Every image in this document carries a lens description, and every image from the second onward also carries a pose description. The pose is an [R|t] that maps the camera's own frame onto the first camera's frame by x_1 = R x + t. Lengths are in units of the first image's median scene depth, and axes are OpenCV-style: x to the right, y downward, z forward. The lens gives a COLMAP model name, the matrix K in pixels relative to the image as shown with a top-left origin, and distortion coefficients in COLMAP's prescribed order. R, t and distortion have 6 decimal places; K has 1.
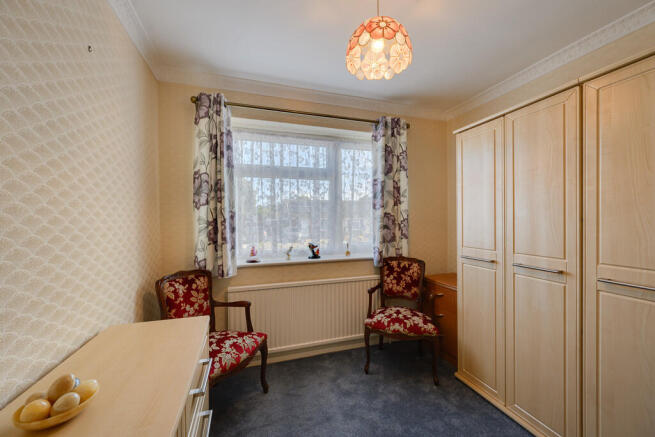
lens RADIAL K [[255.0, 0, 327.6], [0, 255.0, 220.8], [0, 0, 1]] dist [-0.001397, -0.000153]
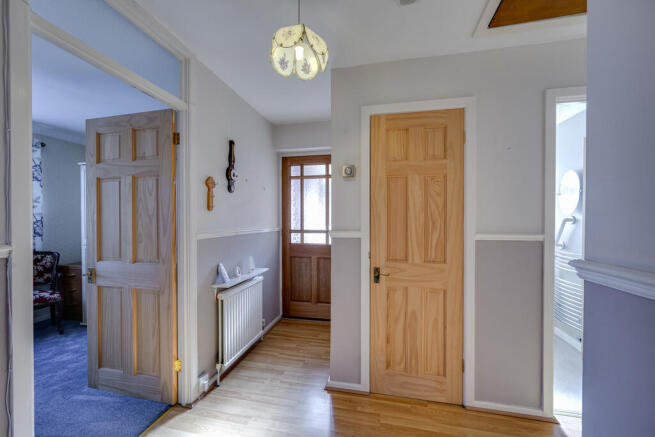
lens RADIAL K [[255.0, 0, 324.4], [0, 255.0, 223.2], [0, 0, 1]] dist [-0.001397, -0.000153]
pose [[0.511705, 0.001225, 0.859160, -0.046296], [-0.001233, 0.999999, -0.000691, 0.004912], [-0.859160, -0.000705, 0.511706, -0.846547]]
